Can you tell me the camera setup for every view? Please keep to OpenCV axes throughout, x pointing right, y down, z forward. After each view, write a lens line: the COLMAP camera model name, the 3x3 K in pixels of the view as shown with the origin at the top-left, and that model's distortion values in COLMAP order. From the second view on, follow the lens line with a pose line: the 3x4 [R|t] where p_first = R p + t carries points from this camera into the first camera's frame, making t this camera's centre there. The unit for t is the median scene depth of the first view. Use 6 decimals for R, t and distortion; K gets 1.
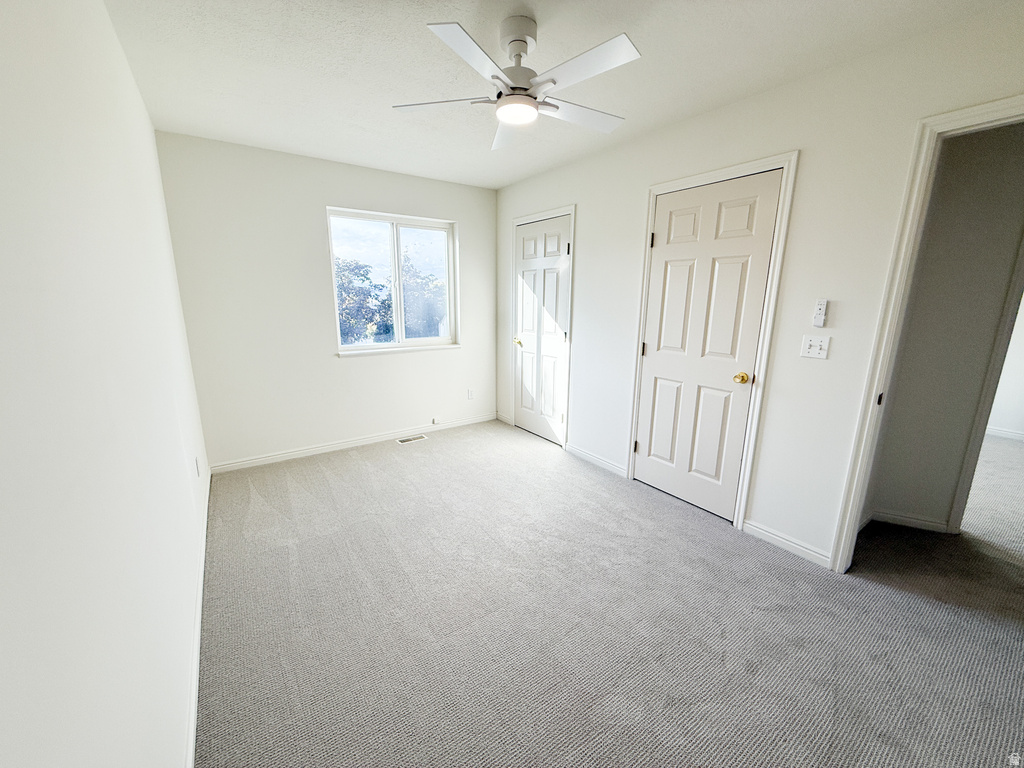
lens RADIAL K [[407.4, 0, 505.2], [0, 407.4, 386.1], [0, 0, 1]] dist [-0.002085, 0.000808]
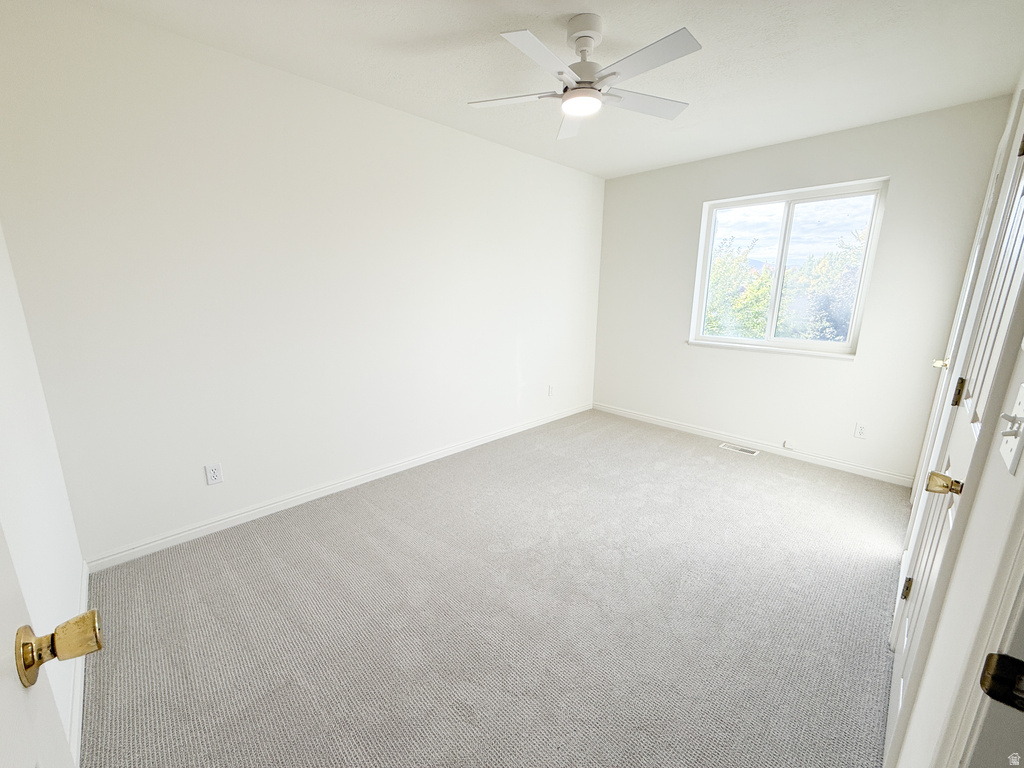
lens RADIAL K [[407.4, 0, 505.8], [0, 407.4, 384.1], [0, 0, 1]] dist [-0.002085, 0.000808]
pose [[0.164550, 0.218232, -0.961924, 0.504736], [-0.222015, 0.958388, 0.179451, -0.050577], [0.961058, 0.184033, 0.206153, 0.306544]]
